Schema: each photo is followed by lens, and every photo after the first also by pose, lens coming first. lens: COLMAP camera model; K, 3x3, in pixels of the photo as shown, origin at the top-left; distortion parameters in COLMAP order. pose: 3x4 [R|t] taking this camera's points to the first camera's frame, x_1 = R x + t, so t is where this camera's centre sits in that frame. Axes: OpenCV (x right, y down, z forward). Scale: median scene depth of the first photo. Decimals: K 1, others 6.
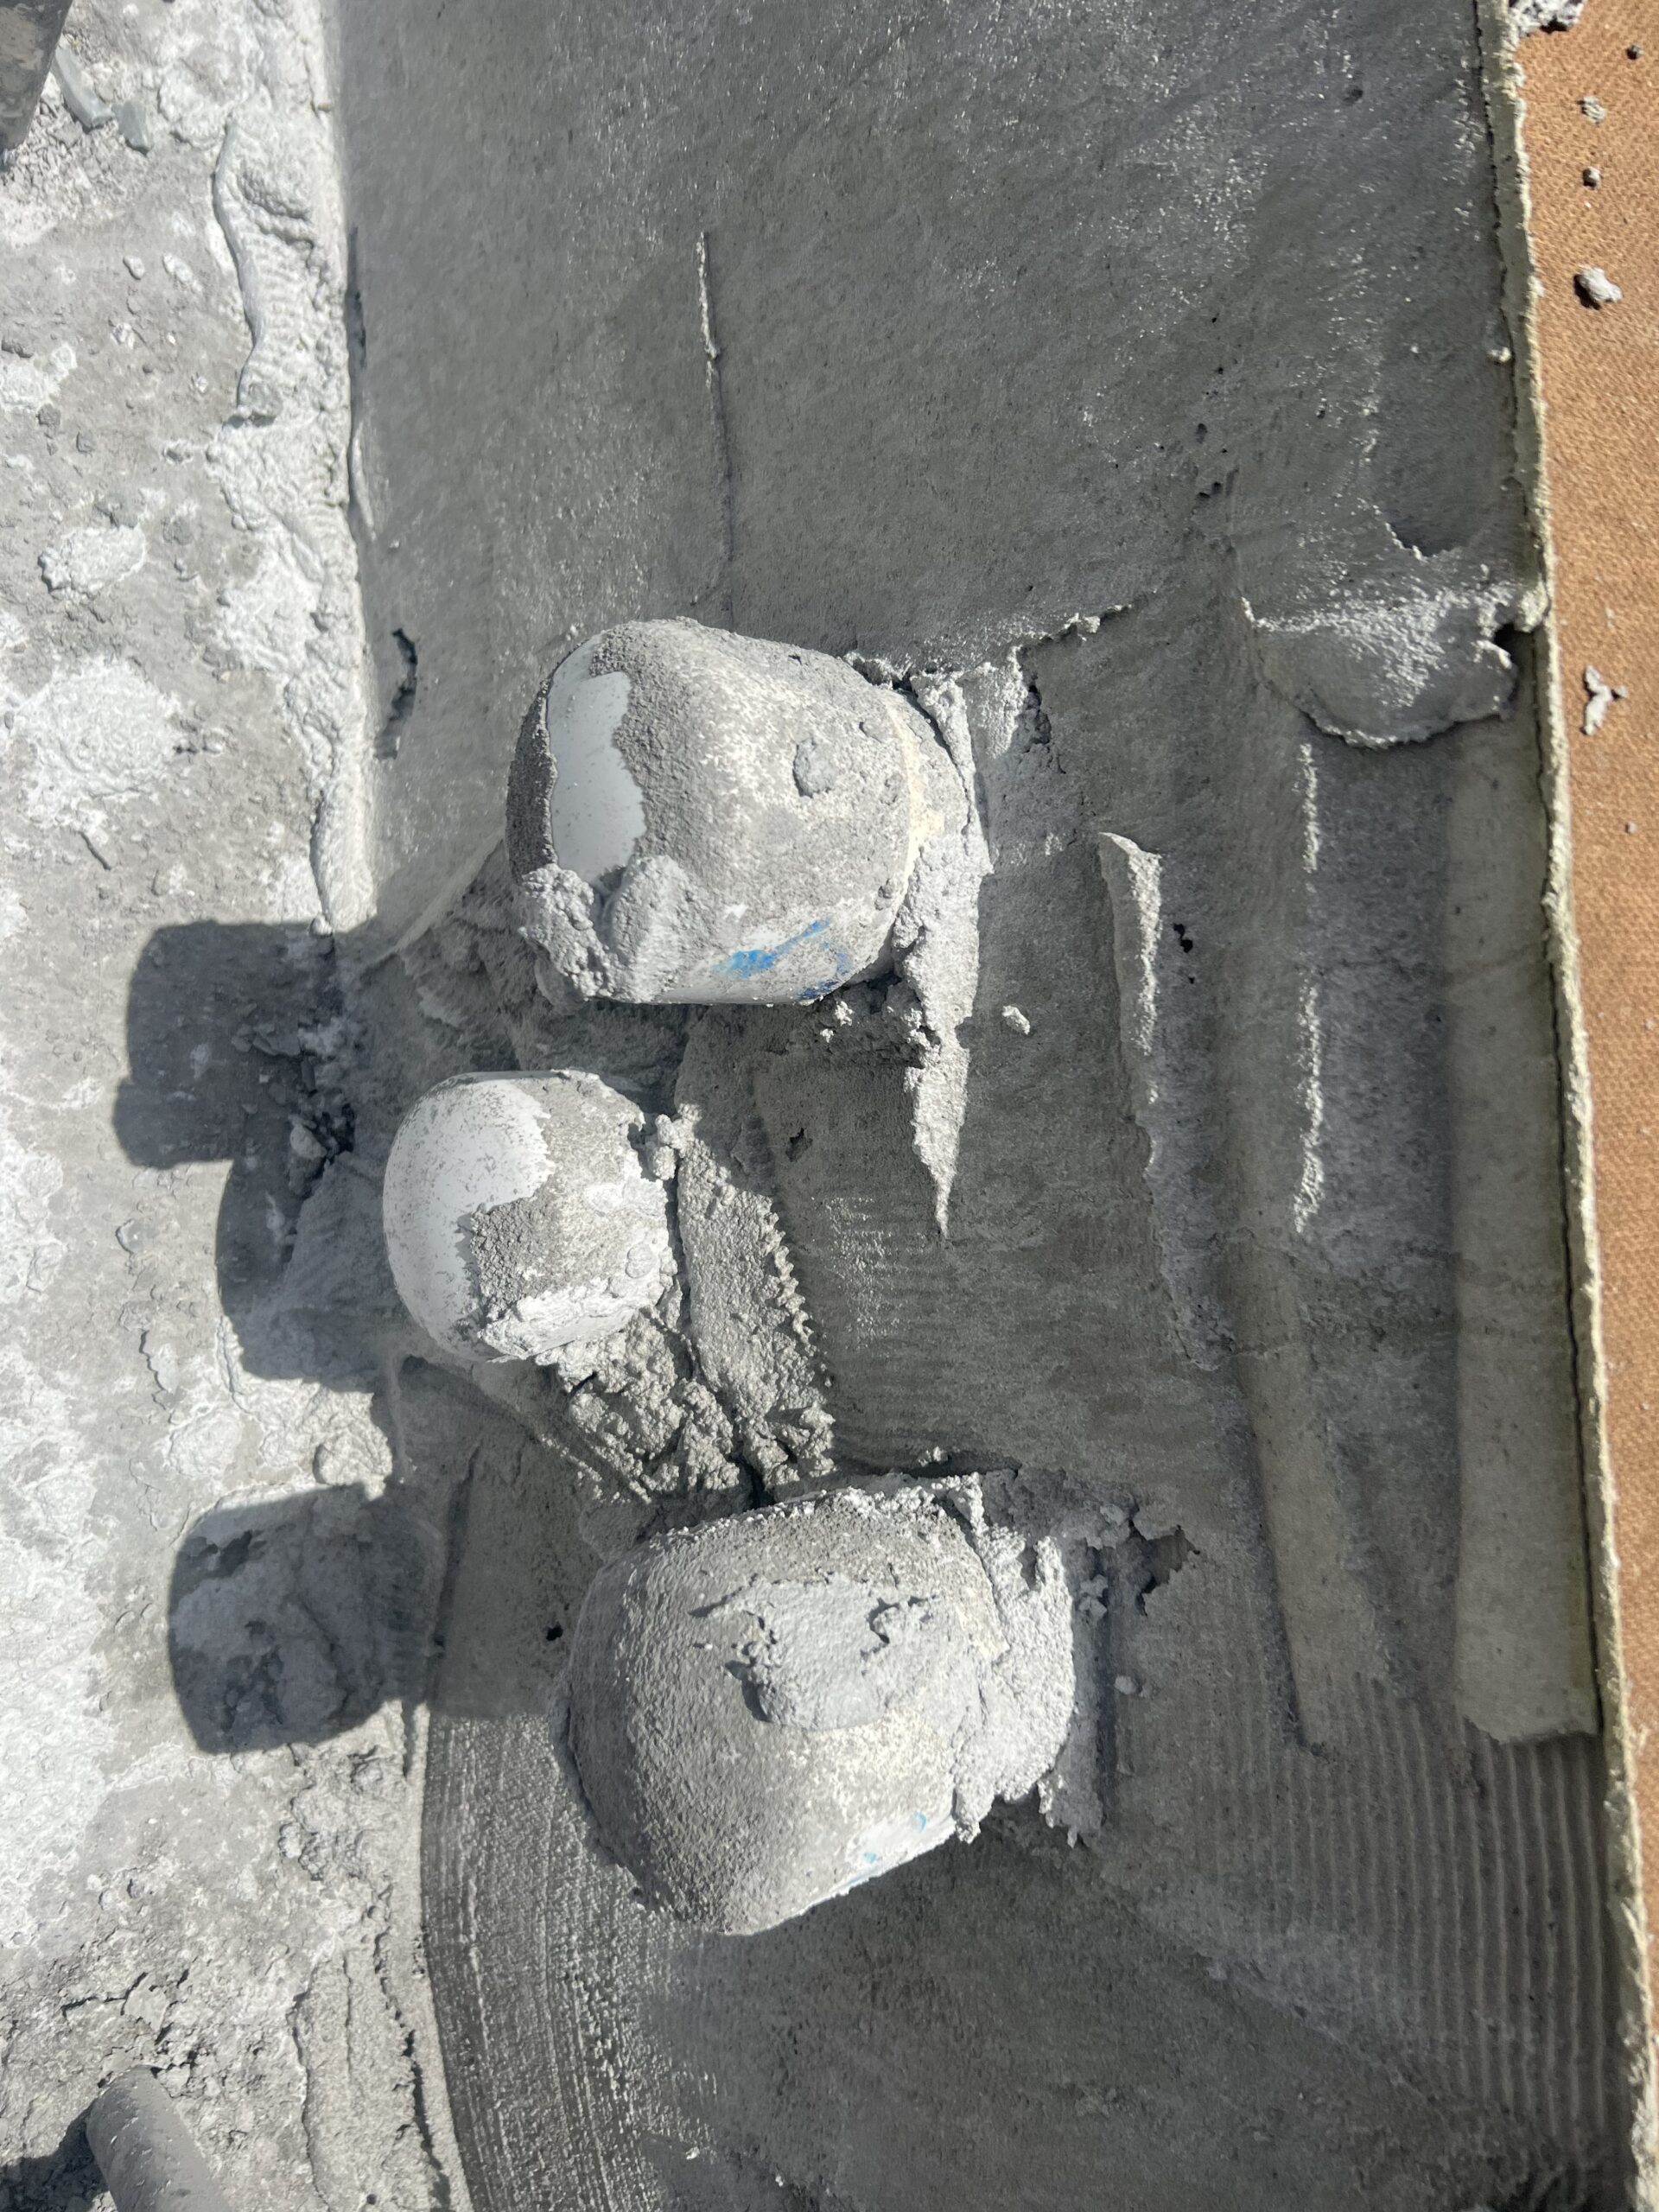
lens RADIAL K [[1678.6, 0, 838.4], [0, 1678.6, 1090.2], [0, 0, 1]] dist [0.064785, -0.076332]
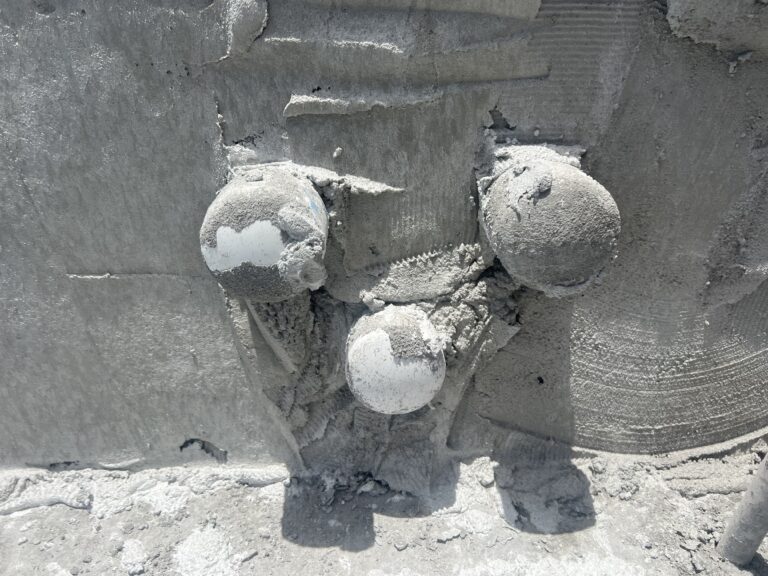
lens RADIAL K [[582.8, 0, 381.8], [0, 582.8, 293.7], [0, 0, 1]] dist [0.064785, -0.076332]
pose [[0.032582, -0.931702, 0.361760, -0.403923], [0.998860, 0.042992, 0.020762, 0.023071], [-0.034897, 0.360671, 0.932040, 0.024133]]
